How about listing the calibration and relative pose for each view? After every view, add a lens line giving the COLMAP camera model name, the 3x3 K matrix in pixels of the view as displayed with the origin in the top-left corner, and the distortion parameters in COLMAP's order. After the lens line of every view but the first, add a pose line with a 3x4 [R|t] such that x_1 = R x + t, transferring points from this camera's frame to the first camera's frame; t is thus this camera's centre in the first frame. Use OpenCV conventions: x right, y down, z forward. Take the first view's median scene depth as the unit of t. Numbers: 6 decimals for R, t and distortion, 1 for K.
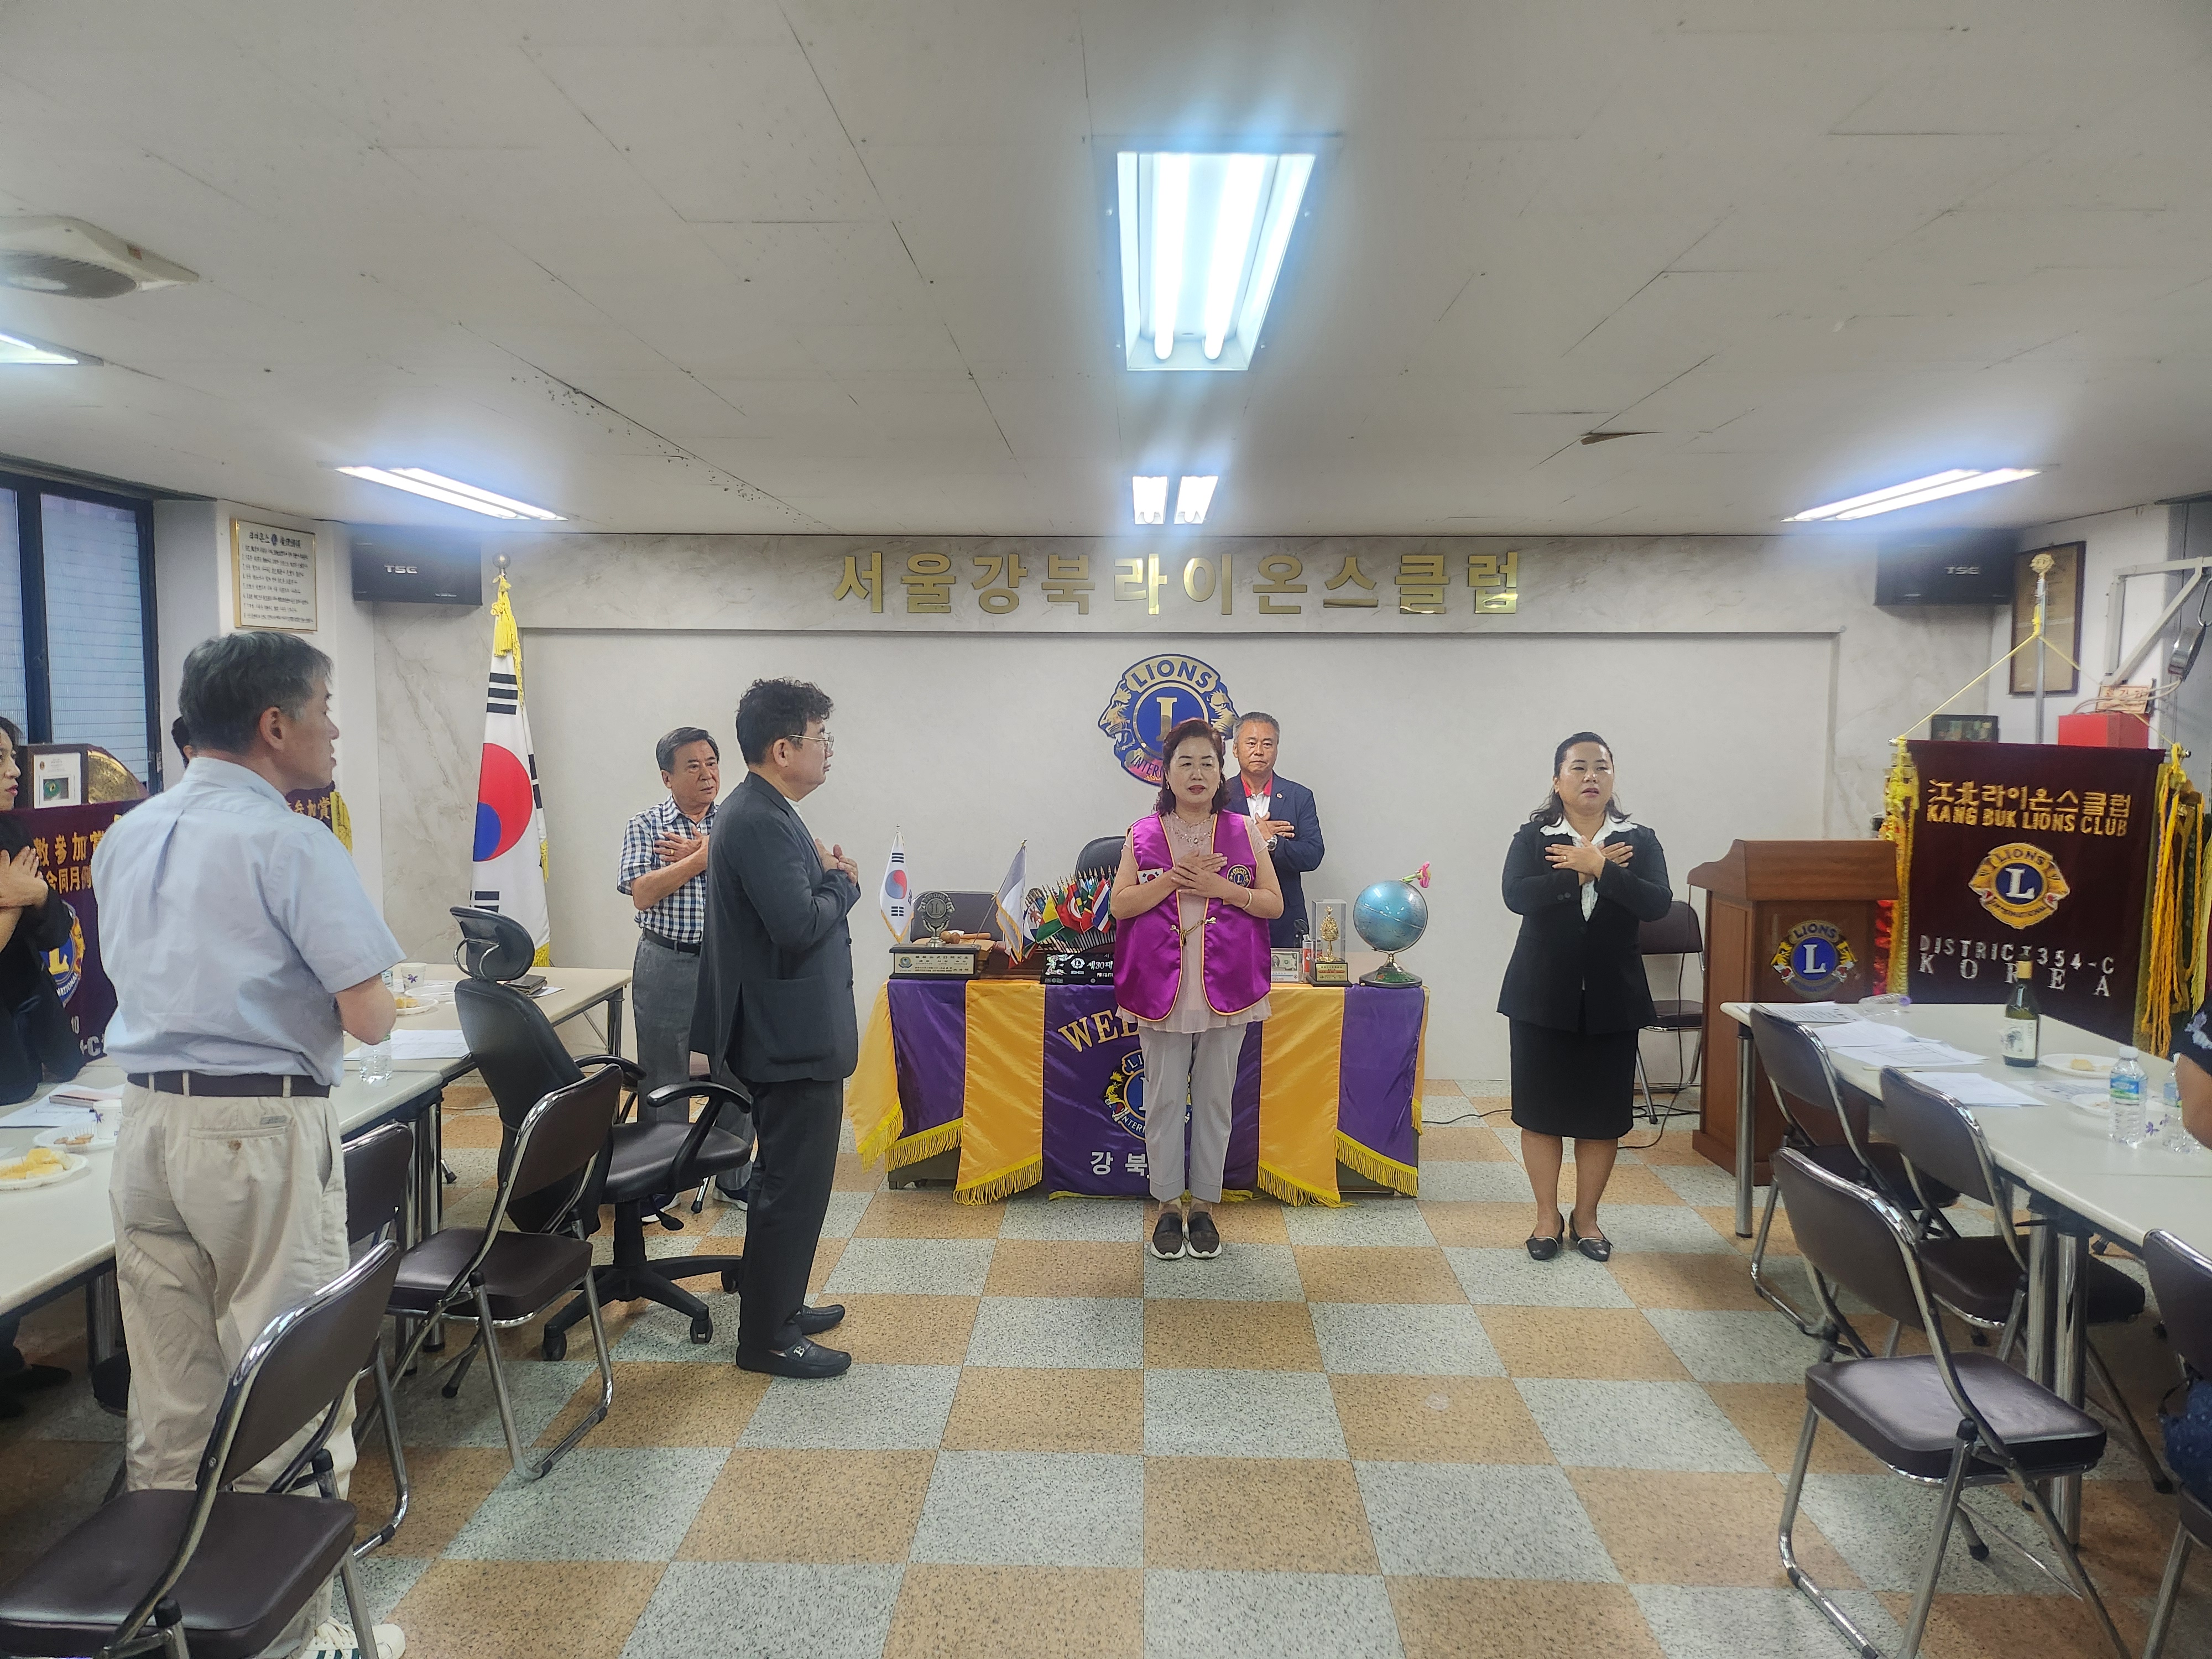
lens RADIAL K [[1556.2, 0, 1106.0], [0, 1556.2, 829.5], [0, 0, 1]] dist [0.097513, -0.099695]
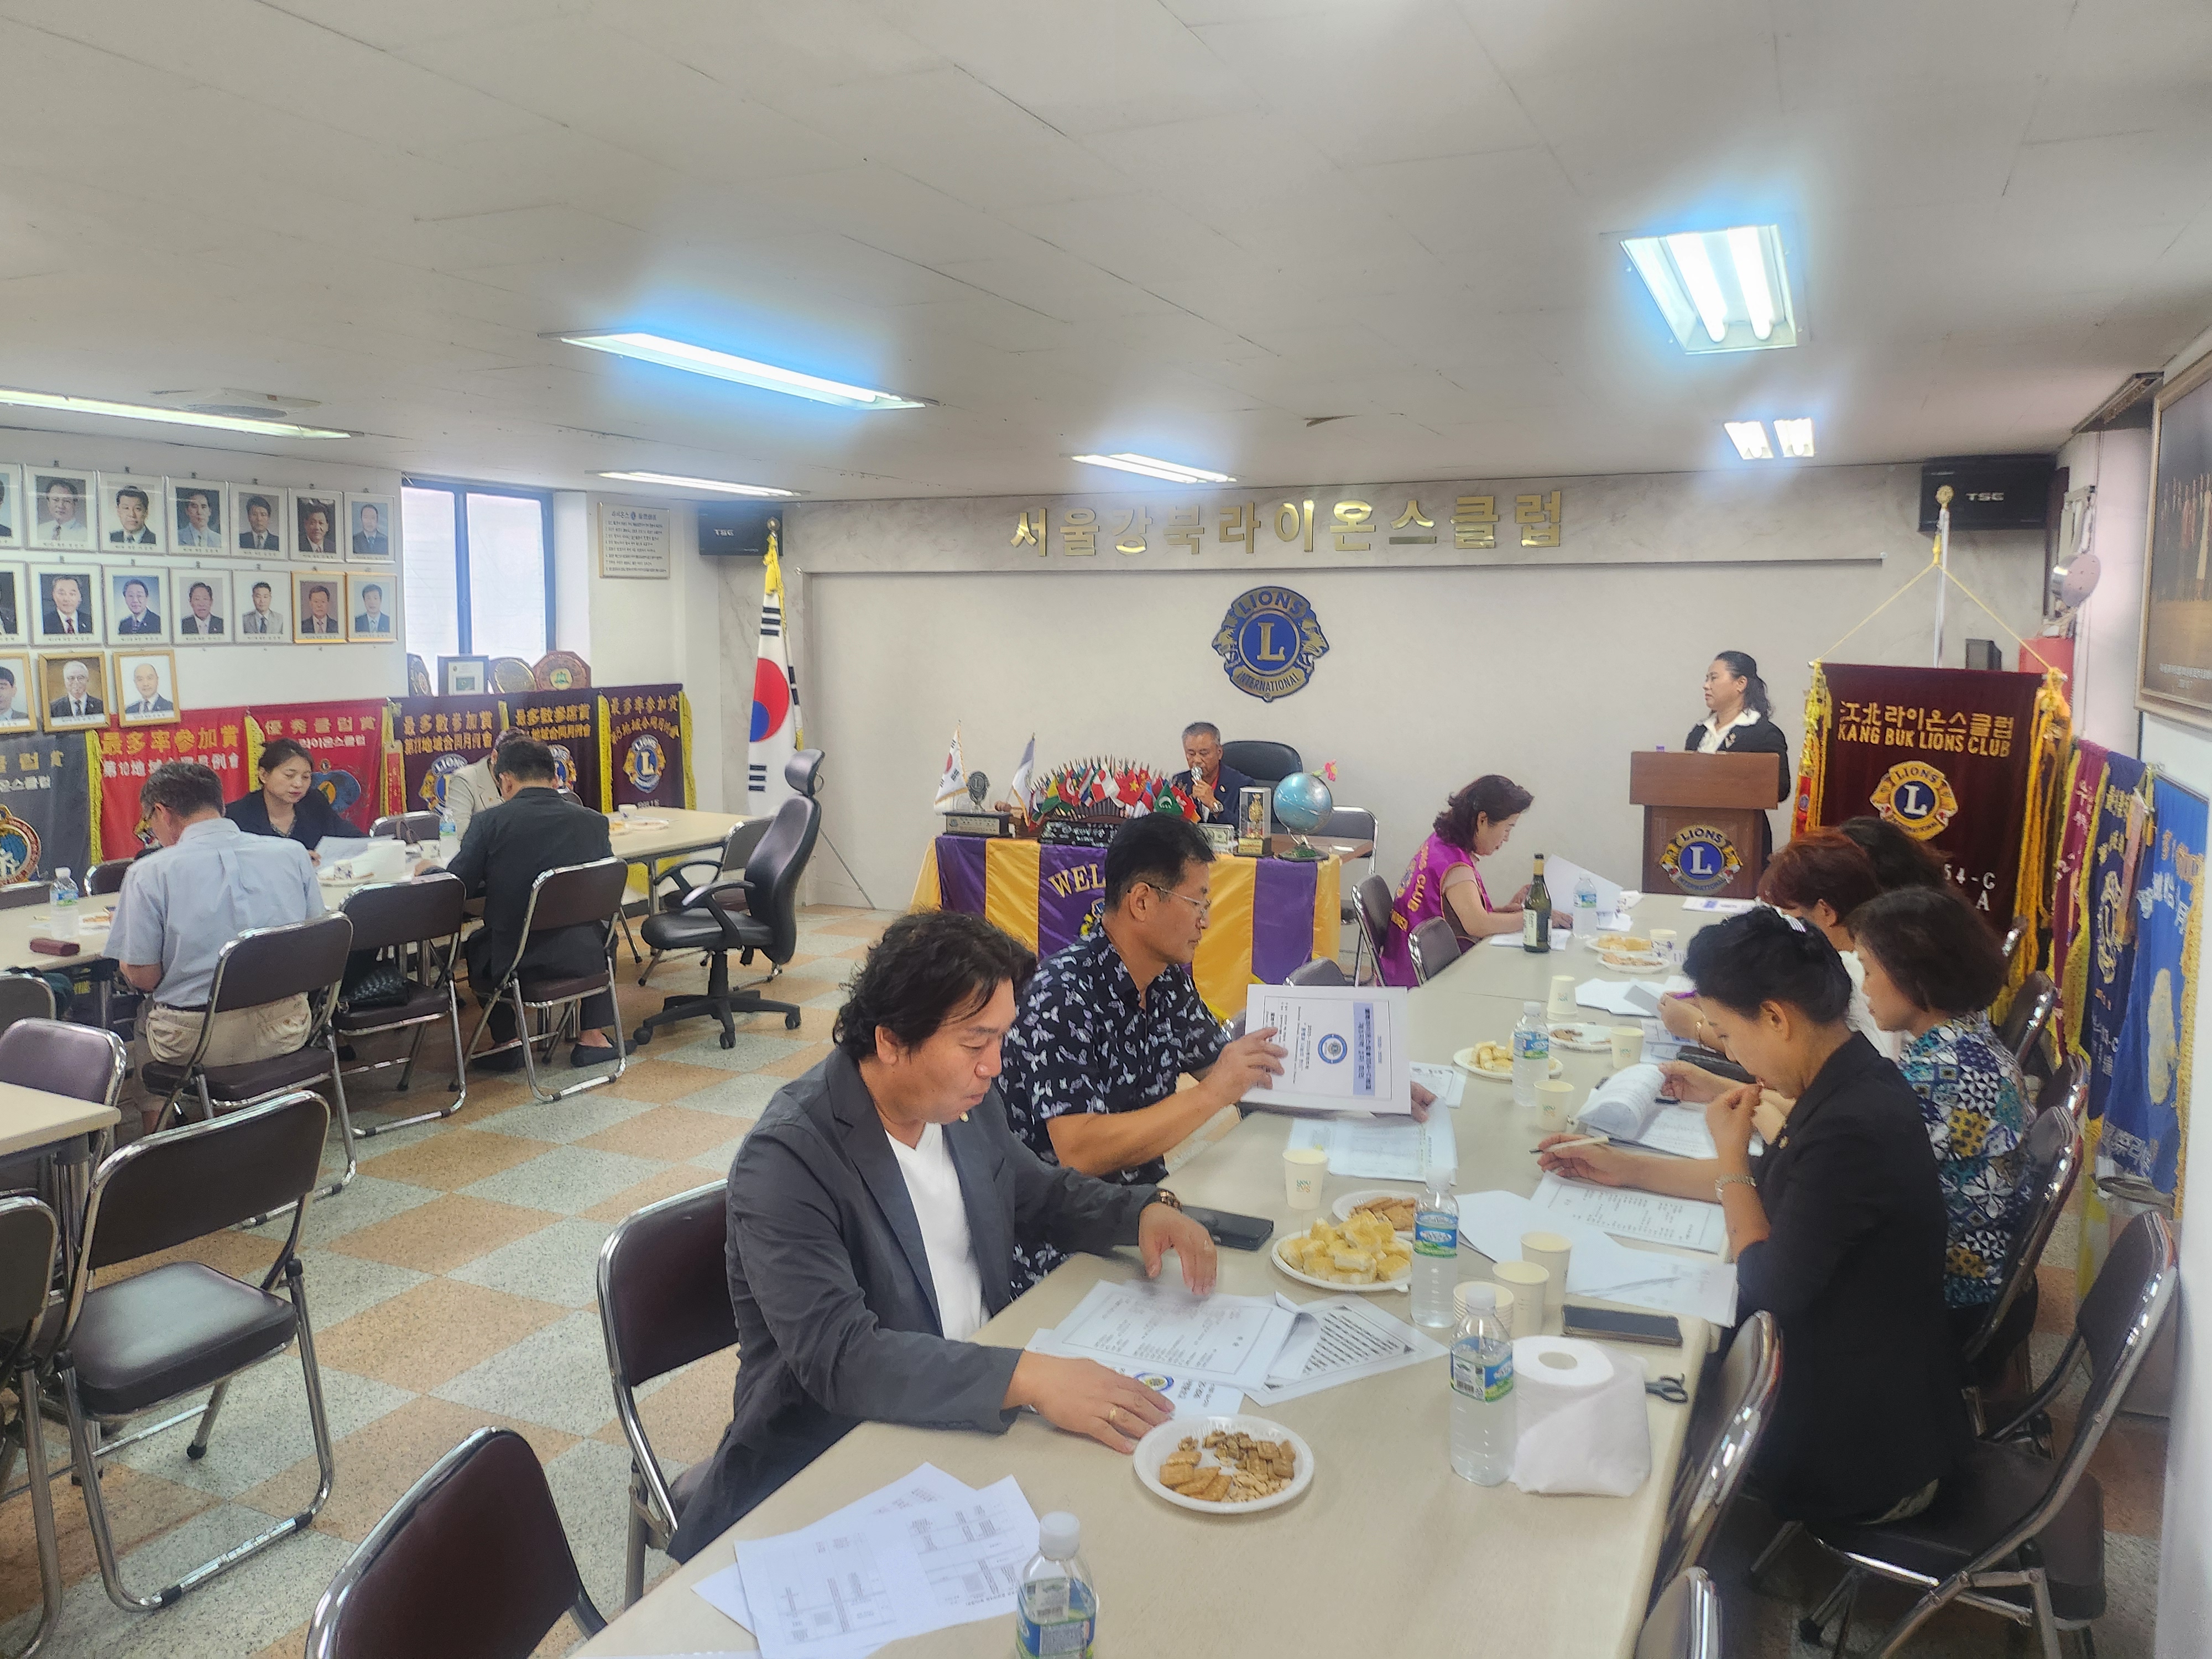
lens RADIAL K [[1562.1, 0, 1125.4], [0, 1562.1, 768.4], [0, 0, 1]] dist [0.087944, -0.096196]
pose [[0.922433, 0.034421, -0.384621, 0.498646], [-0.030009, 0.999397, 0.017469, 0.010377], [0.384990, -0.004572, 0.922909, -0.171978]]
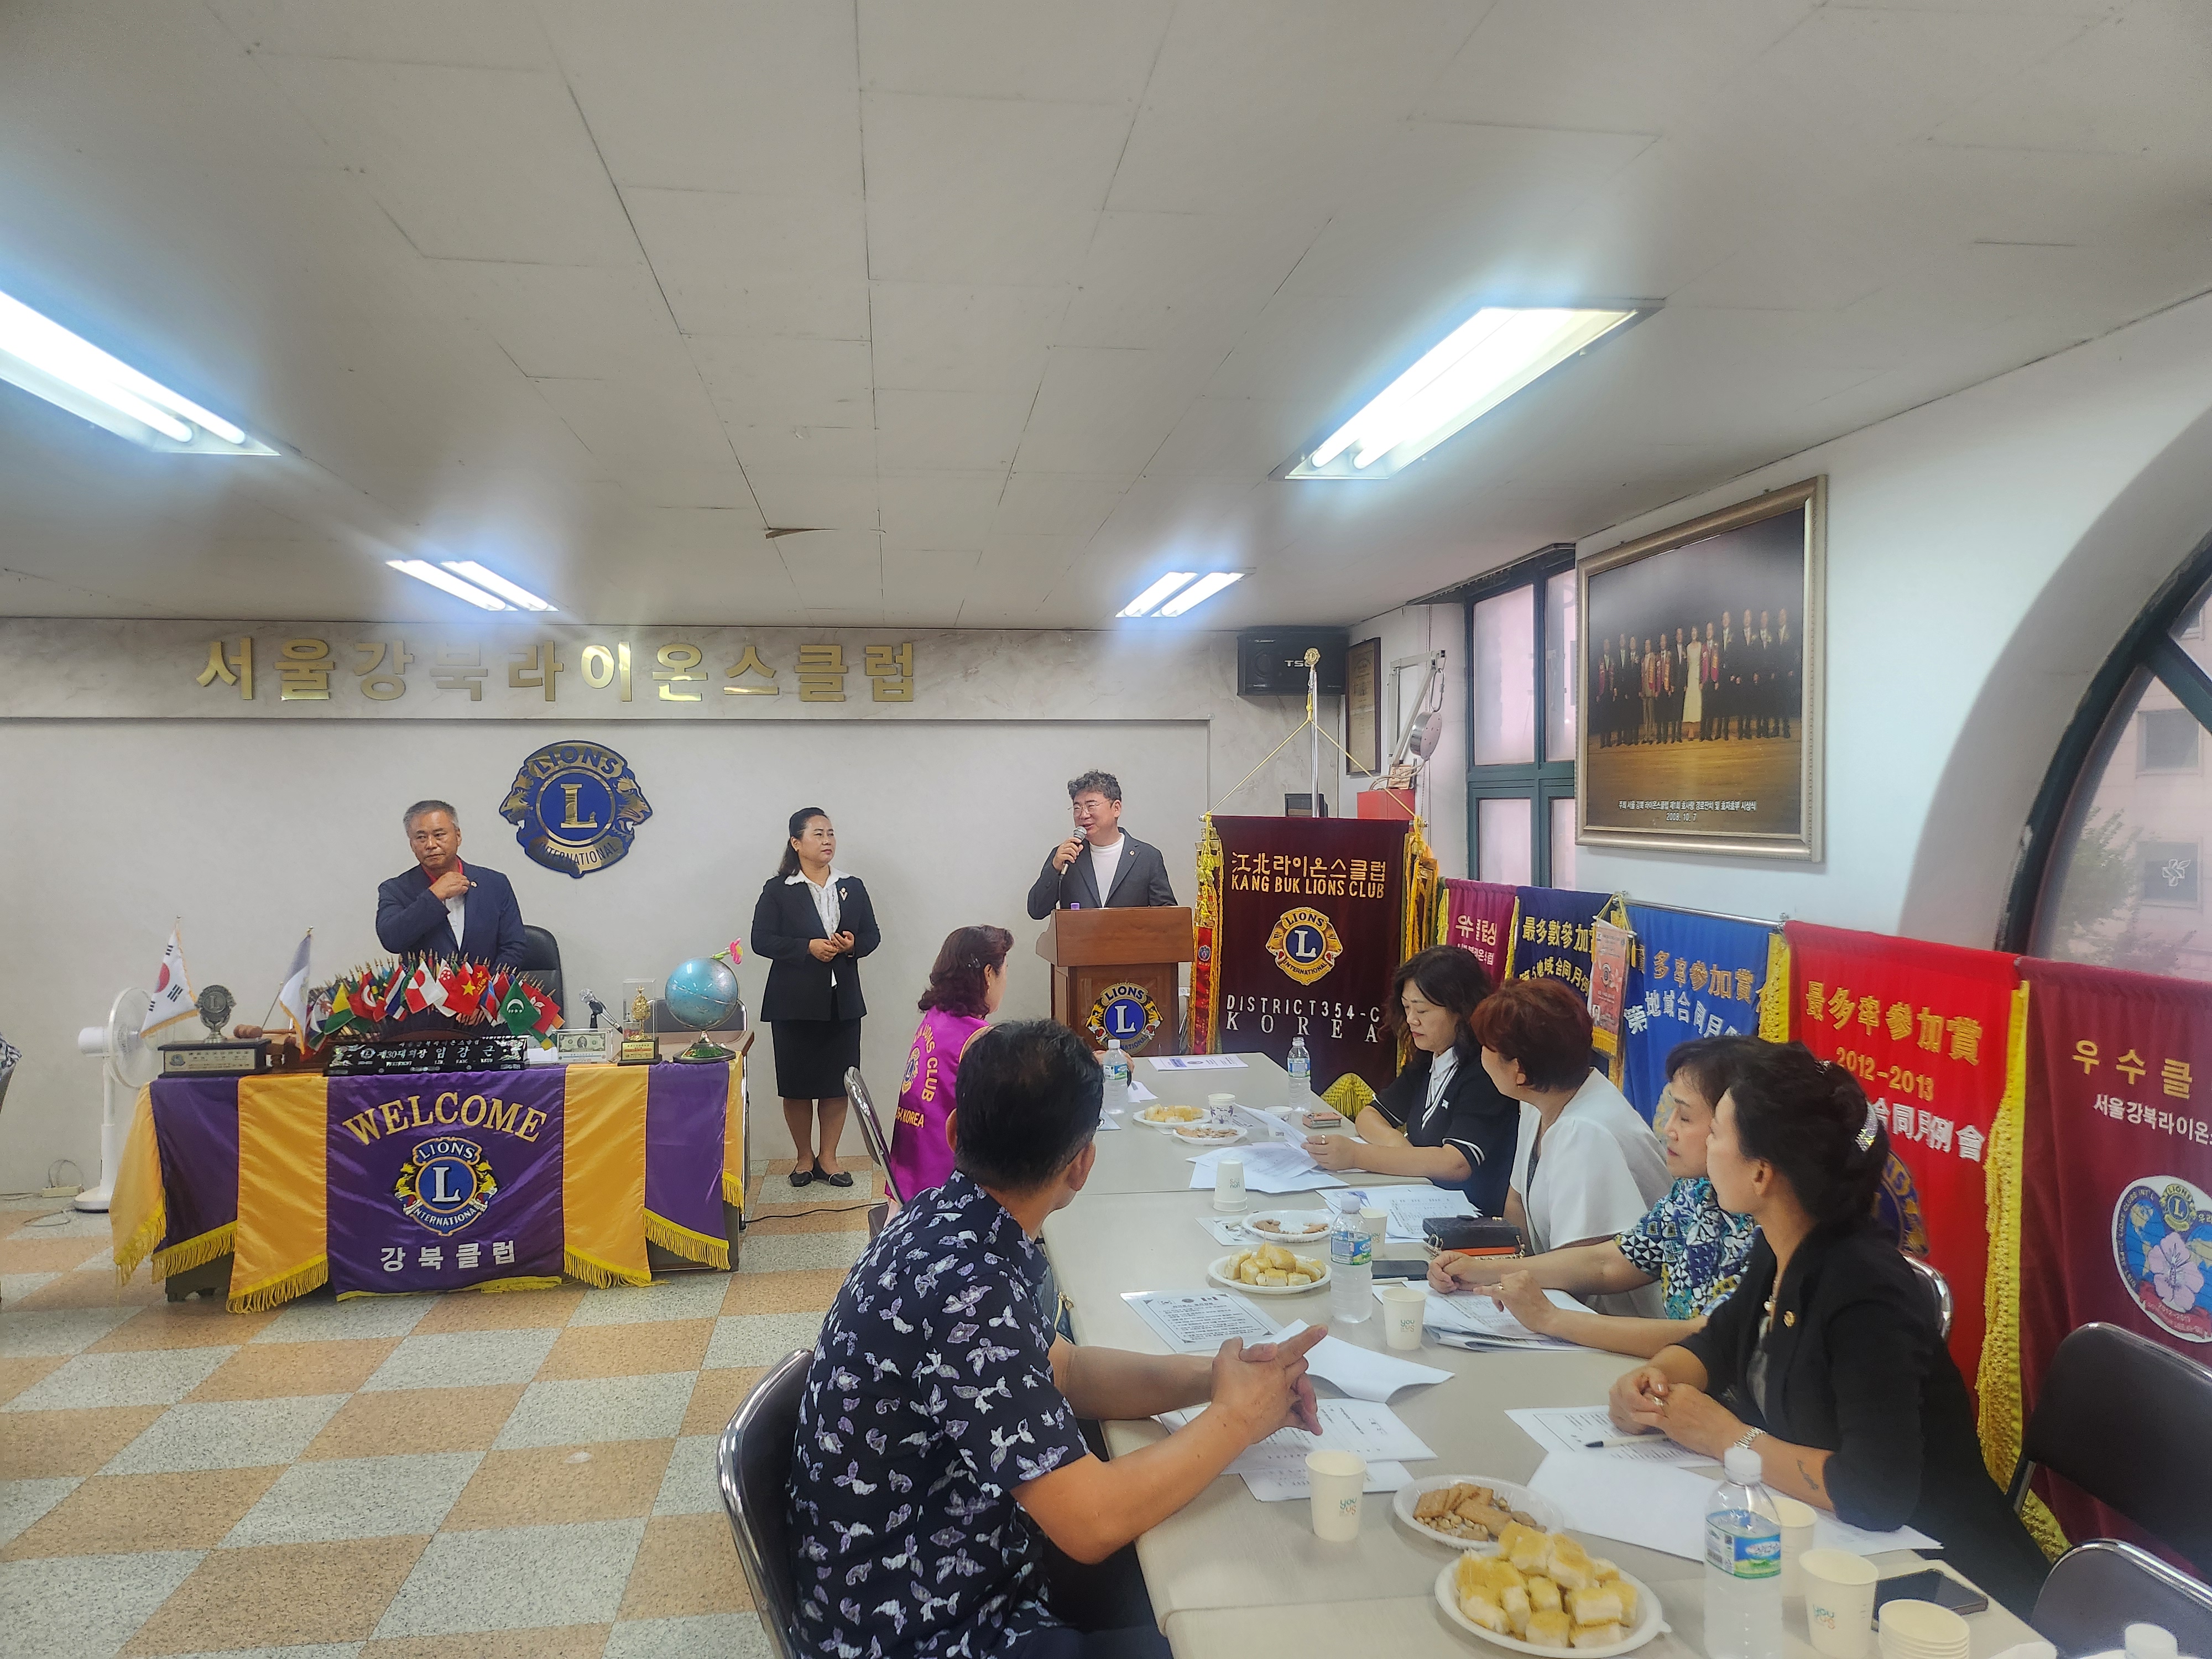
lens RADIAL K [[1567.2, 0, 1109.7], [0, 1567.2, 835.3], [0, 0, 1]] dist [0.083378, -0.081512]
pose [[0.986791, -0.016112, 0.161197, 0.267309], [0.025260, 0.998175, -0.054860, 0.015227], [-0.160019, 0.058207, 0.985396, -0.059902]]
